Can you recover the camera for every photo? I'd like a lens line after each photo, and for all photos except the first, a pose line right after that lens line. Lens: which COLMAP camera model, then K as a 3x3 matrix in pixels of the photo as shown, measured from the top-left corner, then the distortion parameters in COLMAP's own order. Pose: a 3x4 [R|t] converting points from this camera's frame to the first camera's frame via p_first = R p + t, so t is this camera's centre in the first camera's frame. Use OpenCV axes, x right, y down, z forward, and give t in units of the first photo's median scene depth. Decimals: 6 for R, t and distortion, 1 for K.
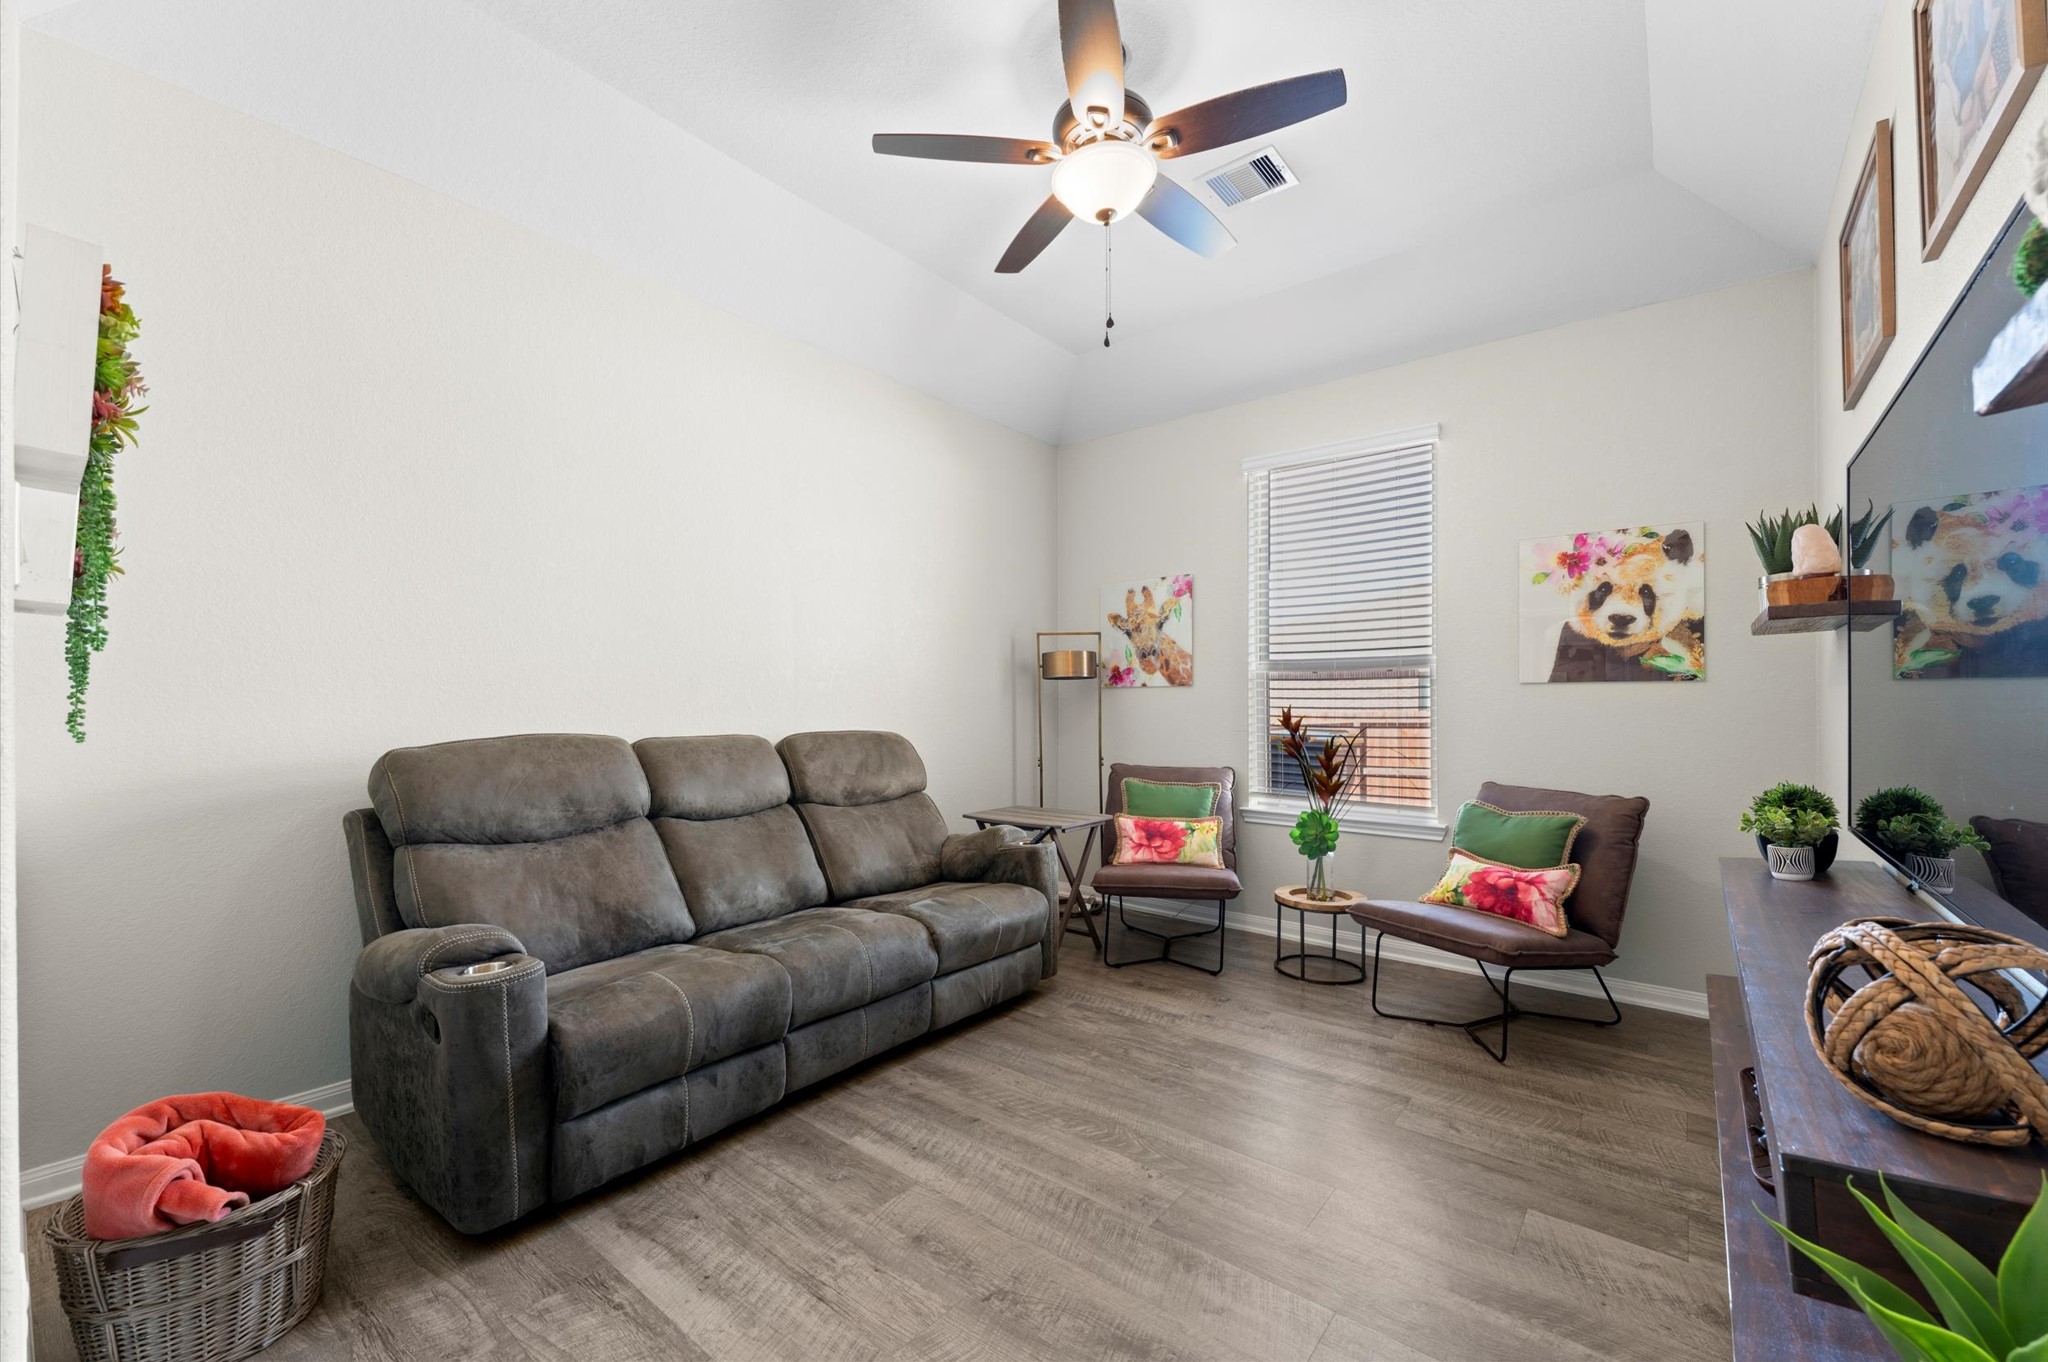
lens RADIAL K [[825.2, 0, 1014.3], [0, 825.2, 703.6], [0, 0, 1]] dist [0.000910, -0.000126]
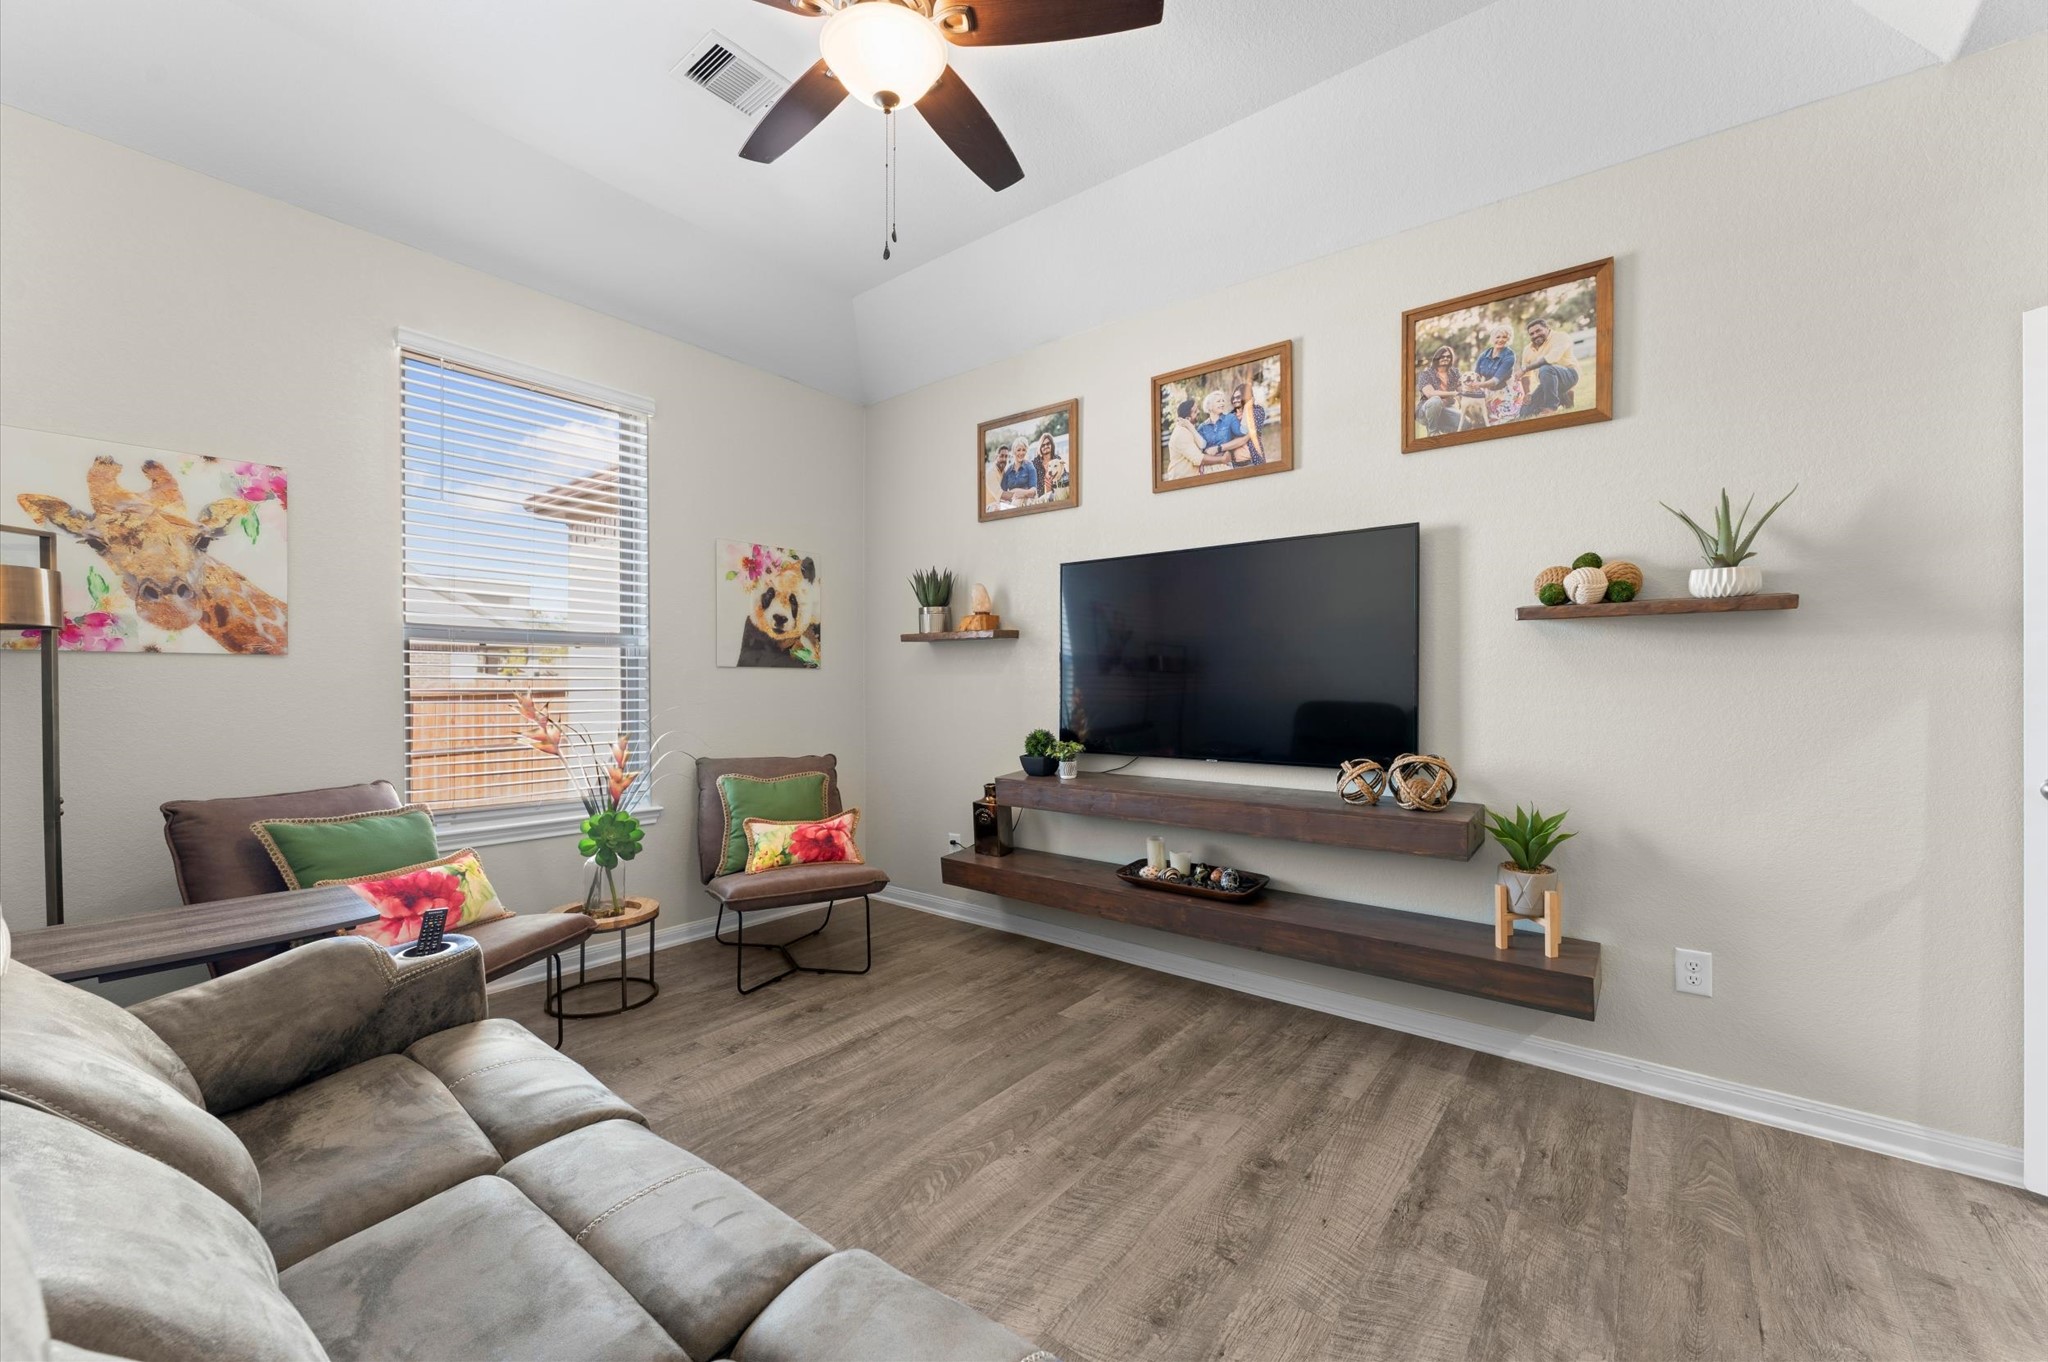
lens RADIAL K [[820.6, 0, 1015.7], [0, 820.6, 691.8], [0, 0, 1]] dist [0.000288, -0.000166]
pose [[-0.020413, -0.010632, 0.999735, -0.526416], [-0.003065, 0.999939, 0.010572, -0.003736], [-0.999787, -0.002848, -0.020444, 0.645904]]
